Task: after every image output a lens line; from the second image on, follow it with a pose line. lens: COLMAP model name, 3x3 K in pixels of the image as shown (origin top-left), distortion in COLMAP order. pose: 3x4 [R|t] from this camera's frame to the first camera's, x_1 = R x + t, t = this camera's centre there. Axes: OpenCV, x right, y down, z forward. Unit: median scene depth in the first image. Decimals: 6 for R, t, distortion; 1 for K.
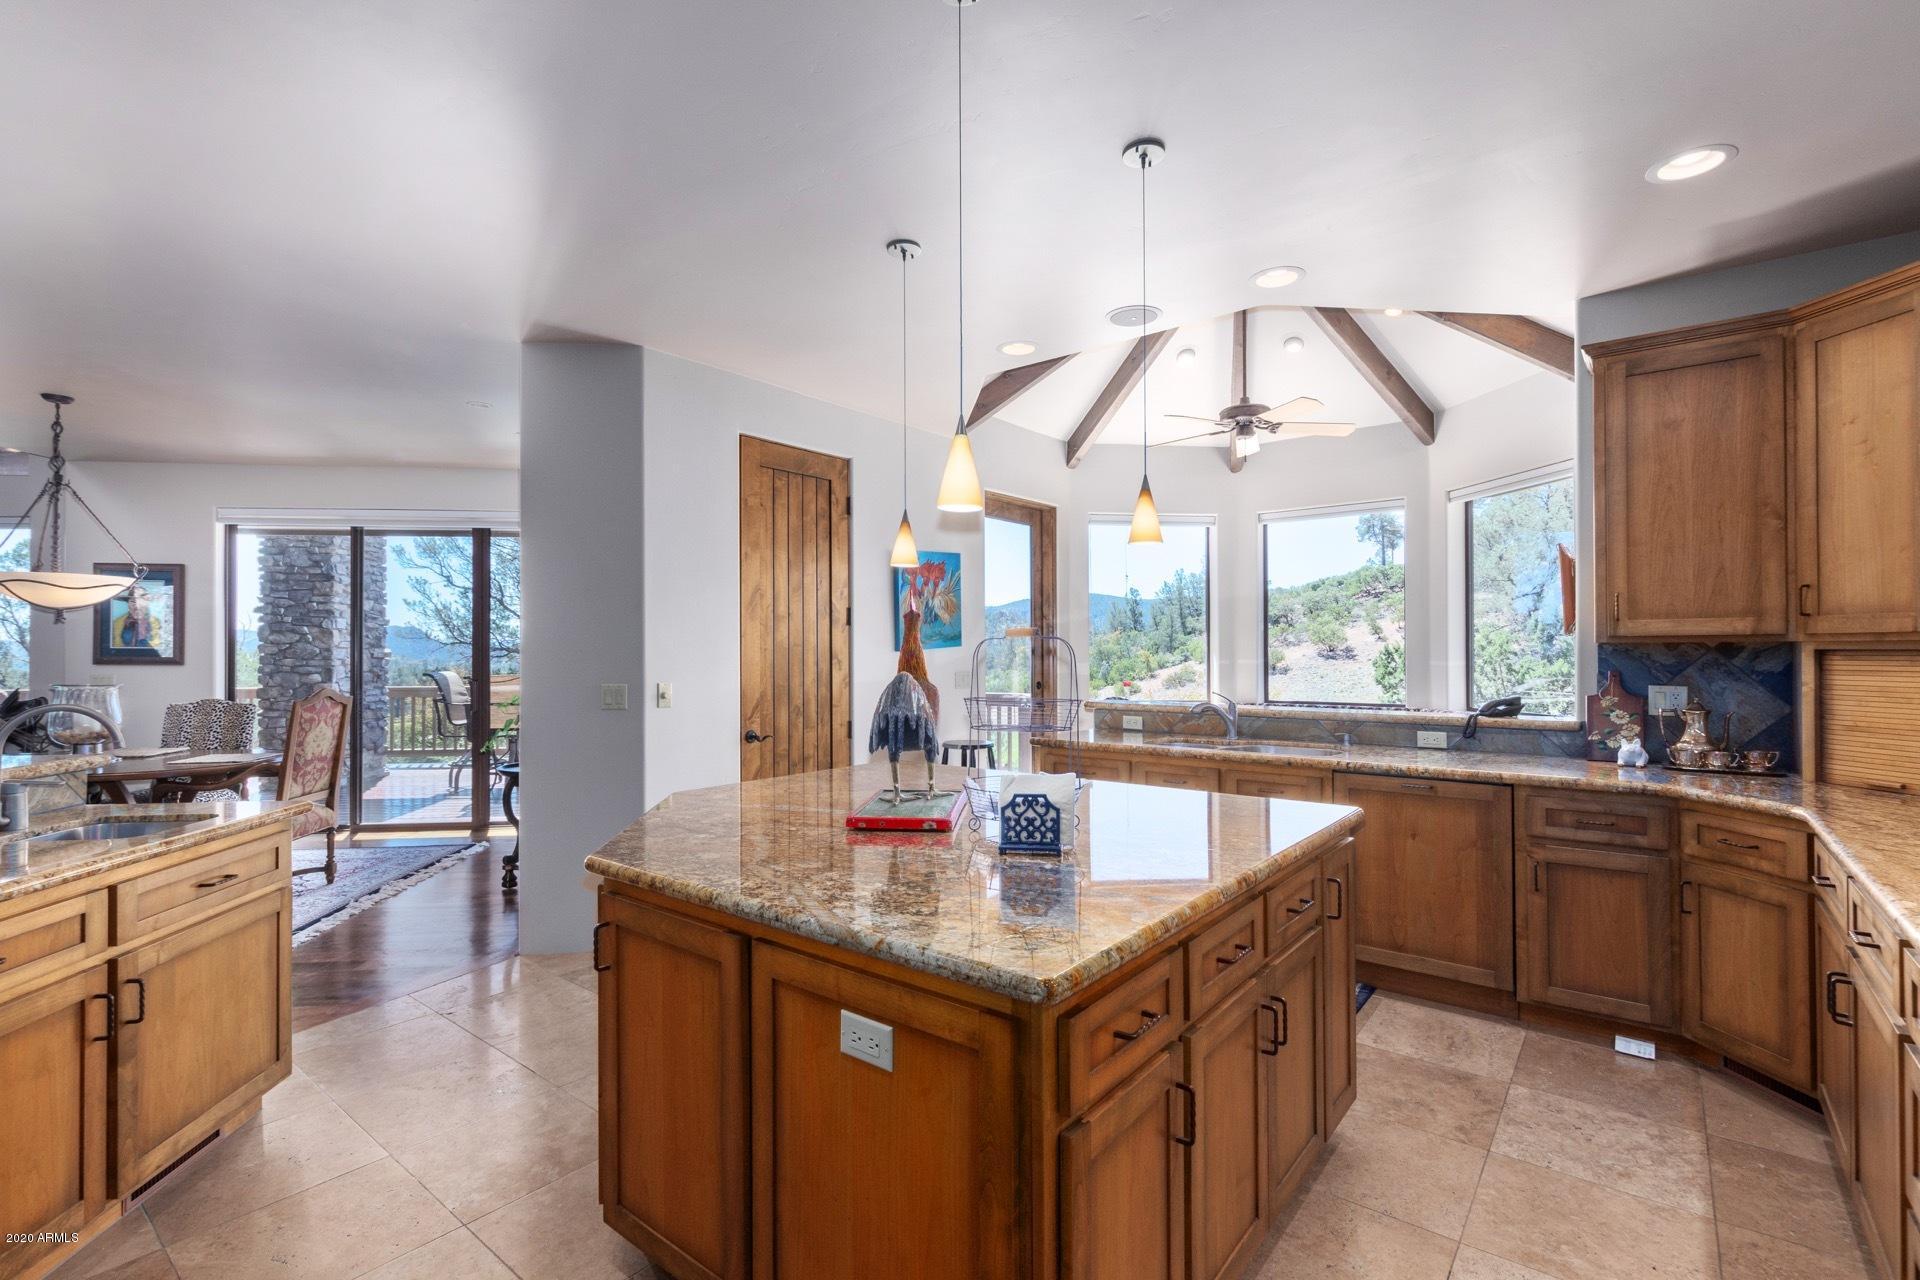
lens RADIAL K [[871.8, 0, 953.3], [0, 871.8, 643.3], [0, 0, 1]] dist [0.007288, -0.003817]
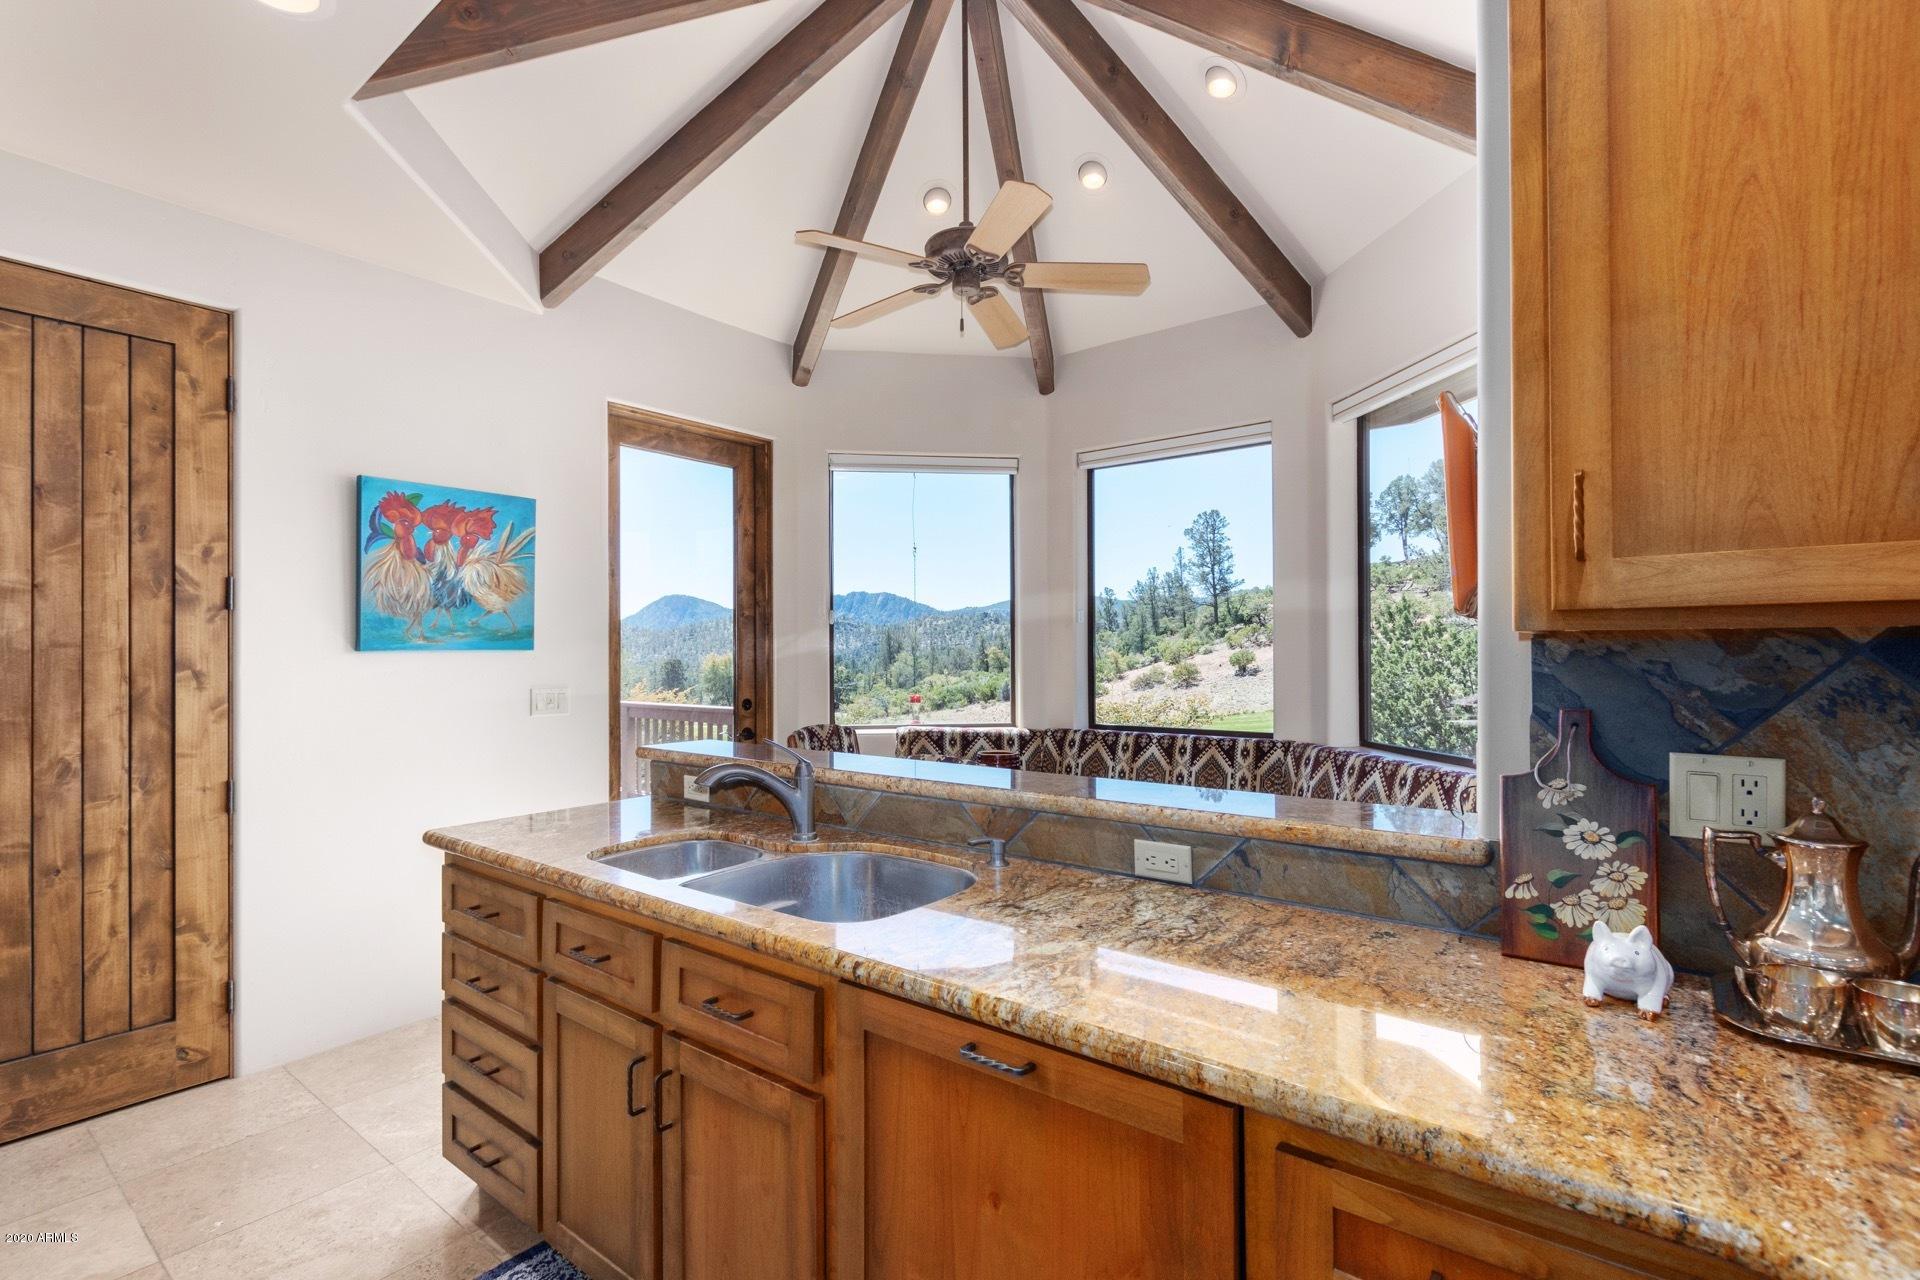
lens RADIAL K [[871.8, 0, 954.0], [0, 871.8, 644.7], [0, 0, 1]] dist [0.007288, -0.003817]
pose [[0.999867, -0.002519, 0.016143, 0.496503], [0.002514, 0.999997, 0.000373, 0.003592], [-0.016144, -0.000332, 0.999870, 0.646525]]
